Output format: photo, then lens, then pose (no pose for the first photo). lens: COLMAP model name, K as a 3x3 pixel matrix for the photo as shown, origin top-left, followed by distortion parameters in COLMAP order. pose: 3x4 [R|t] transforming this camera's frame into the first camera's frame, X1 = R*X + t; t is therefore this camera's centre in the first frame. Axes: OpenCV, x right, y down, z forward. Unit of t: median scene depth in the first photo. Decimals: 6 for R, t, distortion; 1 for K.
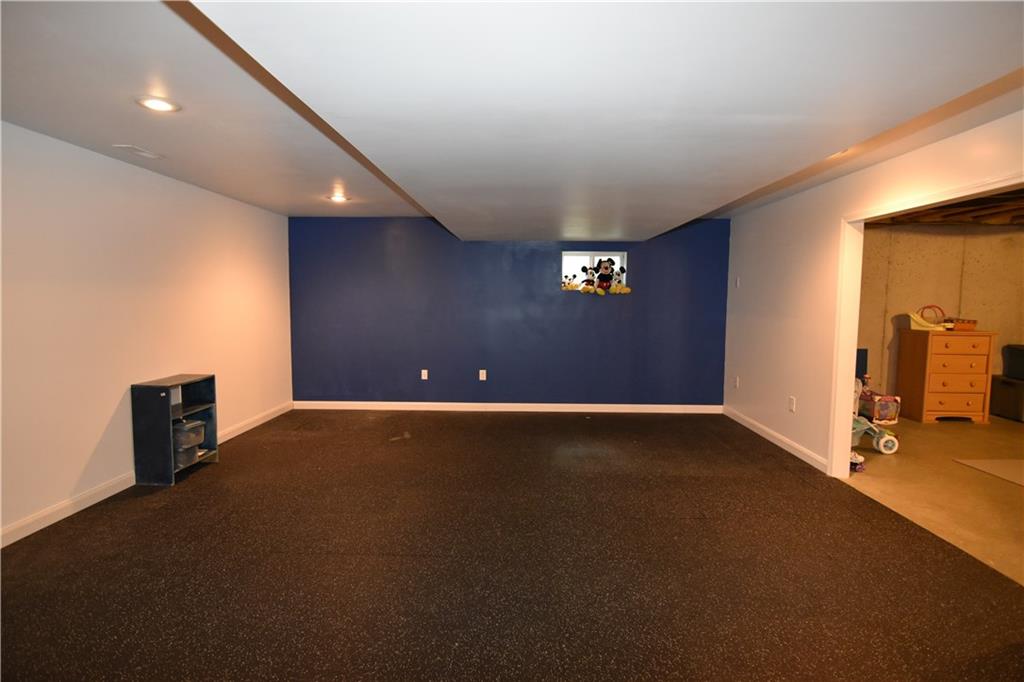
lens RADIAL K [[507.8, 0, 512.1], [0, 507.8, 338.5], [0, 0, 1]] dist [-0.019396, 0.000400]
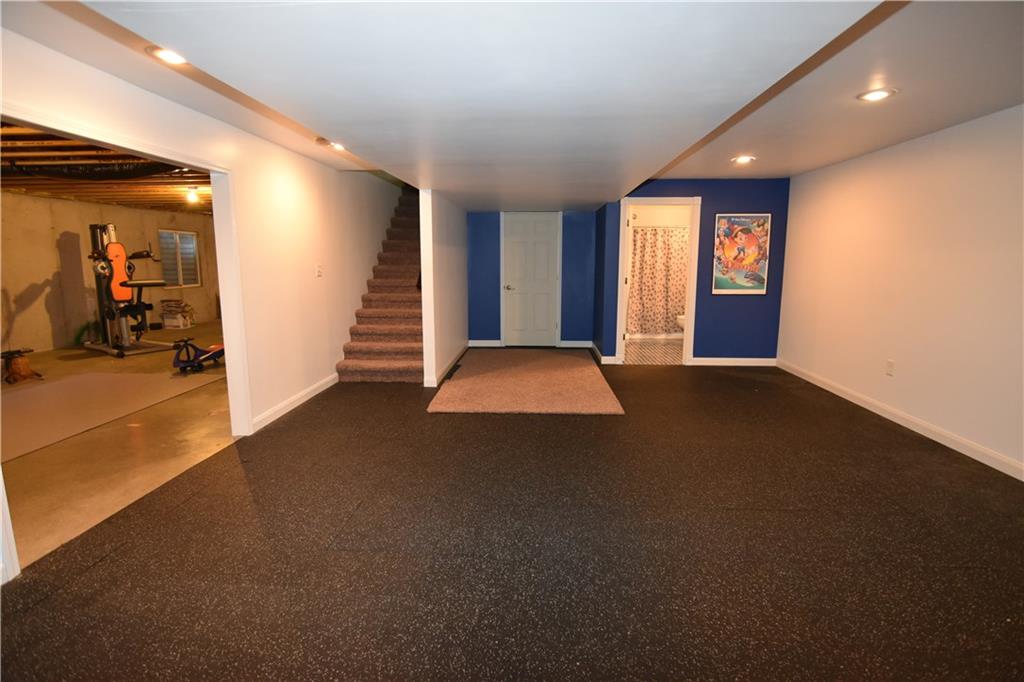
lens RADIAL K [[507.8, 0, 512.1], [0, 507.8, 338.5], [0, 0, 1]] dist [-0.019396, 0.000400]
pose [[-0.999470, -0.012325, 0.030138, 0.101575], [-0.004926, 0.972172, 0.234217, -0.147915], [-0.032186, 0.233945, -0.971717, 1.940435]]
